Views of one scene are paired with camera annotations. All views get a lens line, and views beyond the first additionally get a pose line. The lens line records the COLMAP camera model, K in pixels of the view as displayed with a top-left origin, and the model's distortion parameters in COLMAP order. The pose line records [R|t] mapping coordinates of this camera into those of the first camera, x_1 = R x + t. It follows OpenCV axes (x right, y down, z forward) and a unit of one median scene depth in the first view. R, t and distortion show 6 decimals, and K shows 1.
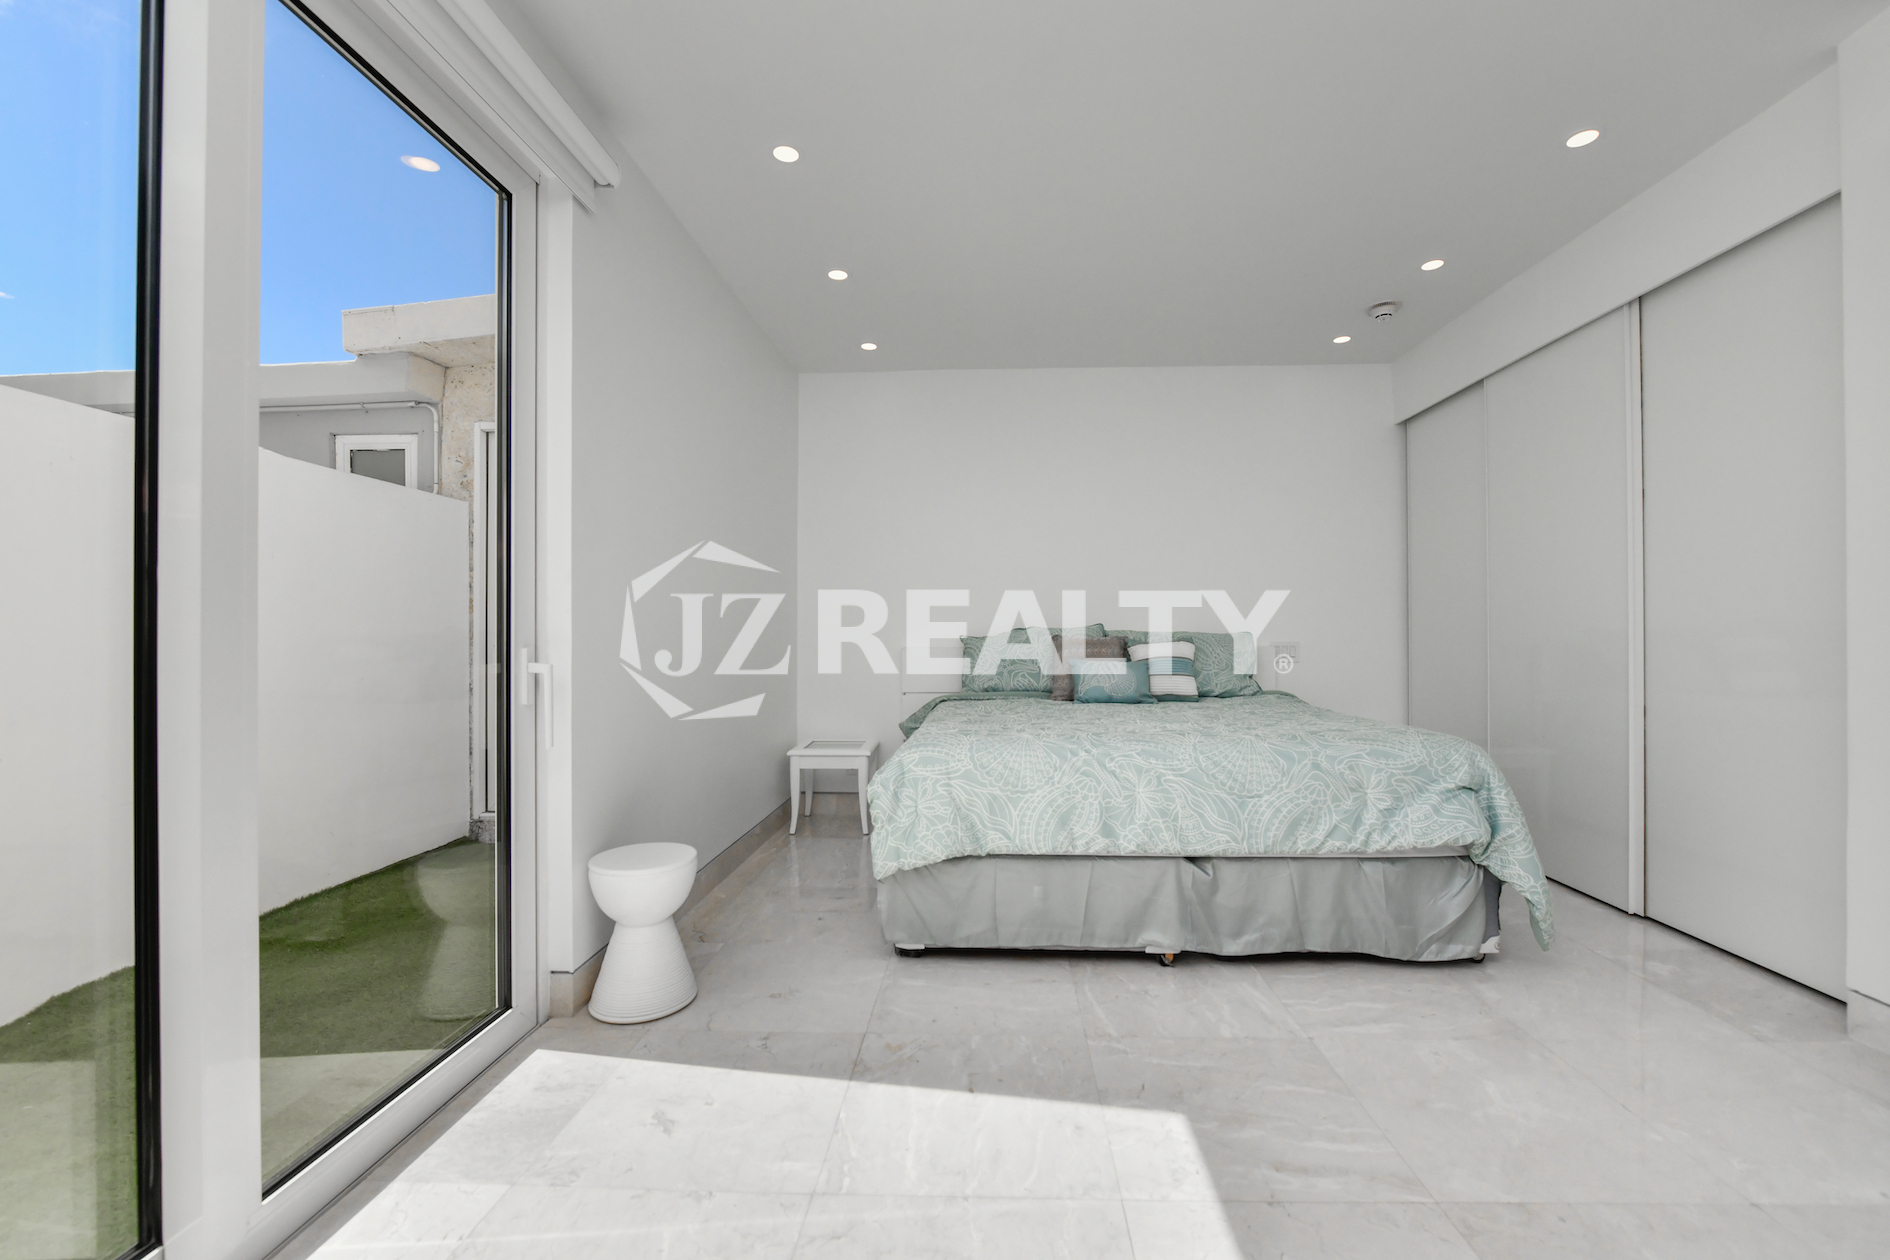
lens RADIAL K [[766.7, 0, 912.3], [0, 766.7, 622.0], [0, 0, 1]] dist [-0.001056, -0.003977]
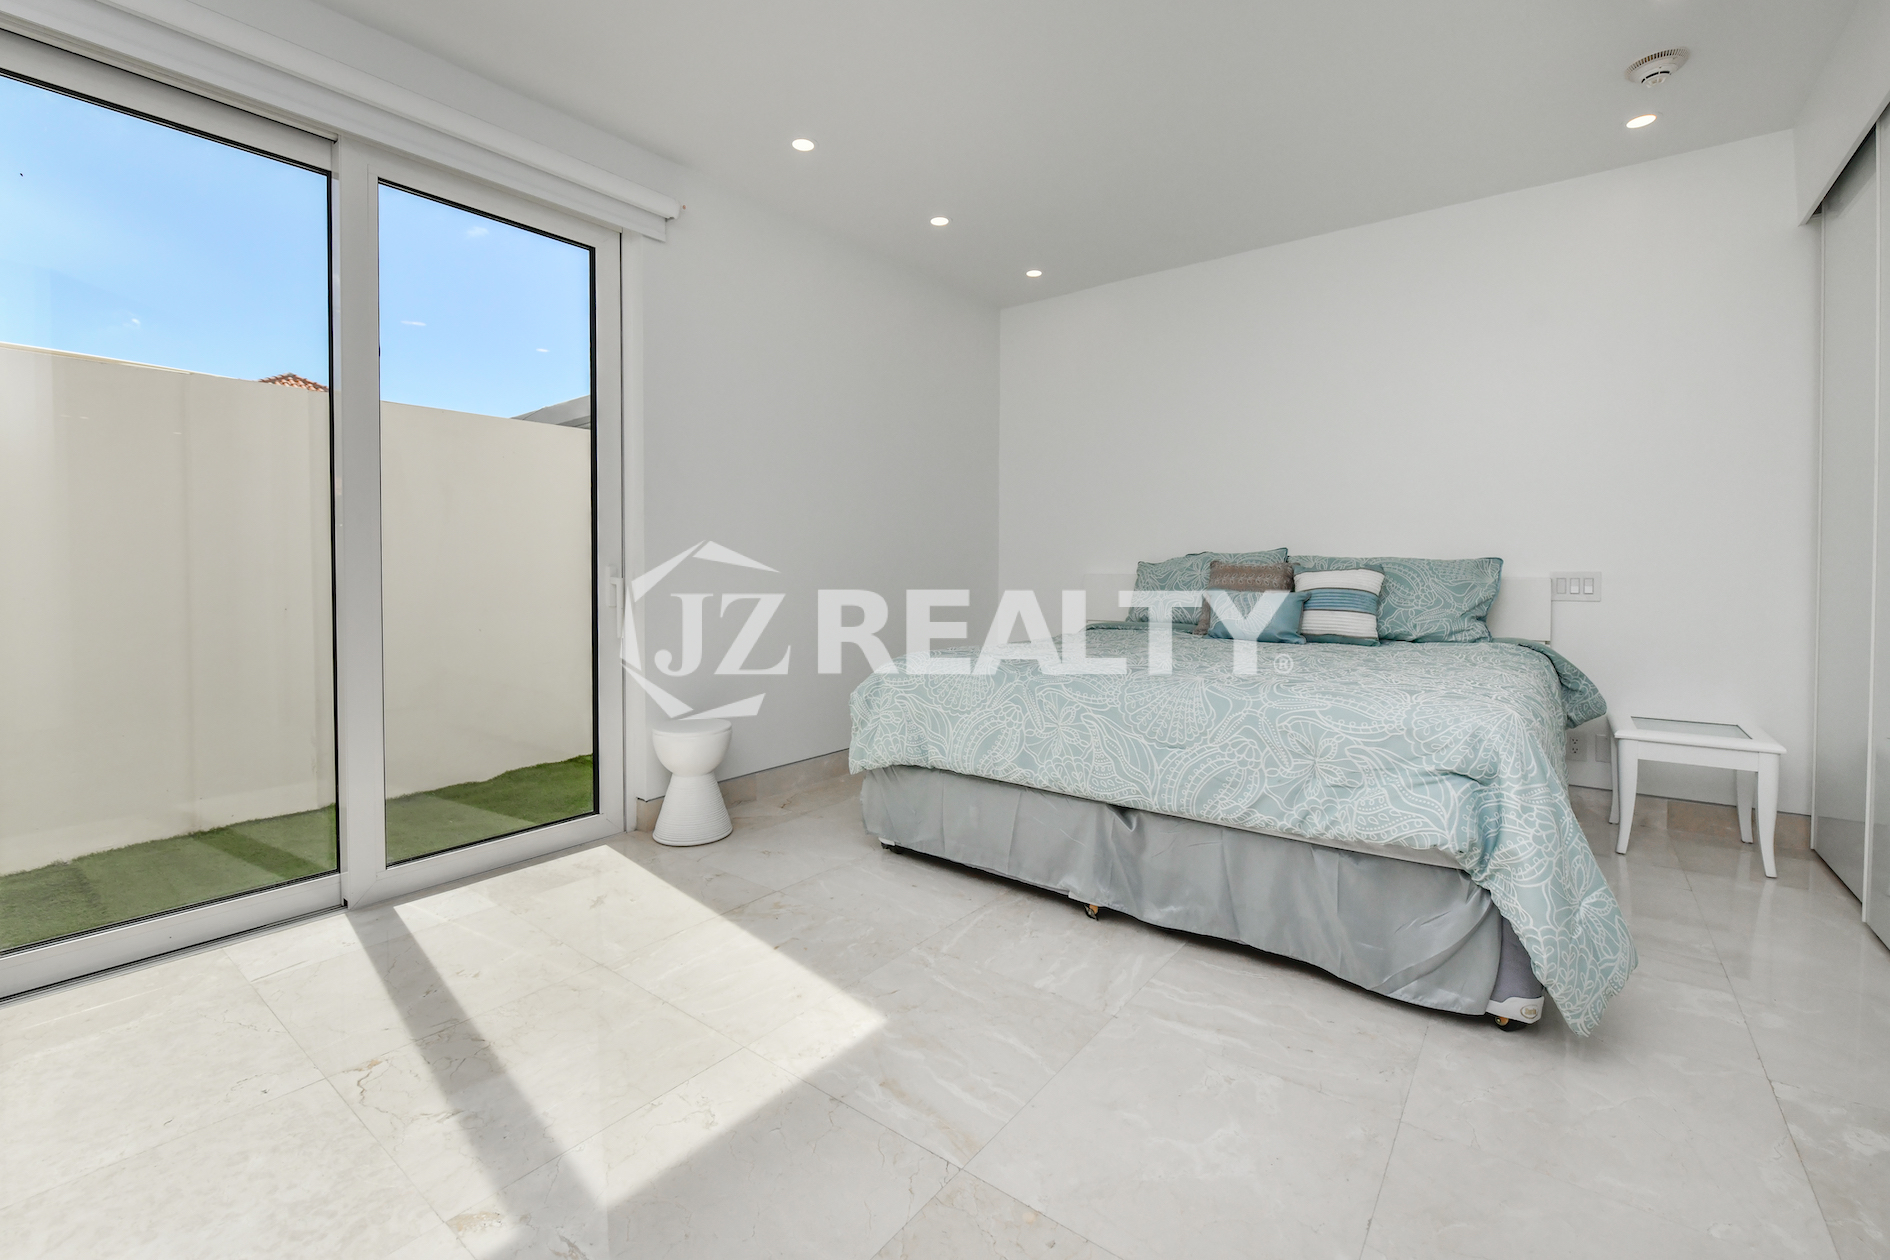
lens RADIAL K [[780.5, 0, 941.5], [0, 780.5, 569.7], [0, 0, 1]] dist [0.000236, -0.003701]
pose [[0.821836, 0.008471, -0.569661, 0.728641], [0.004366, 0.999766, 0.021166, 0.010363], [0.569708, -0.019882, 0.821607, 0.137583]]
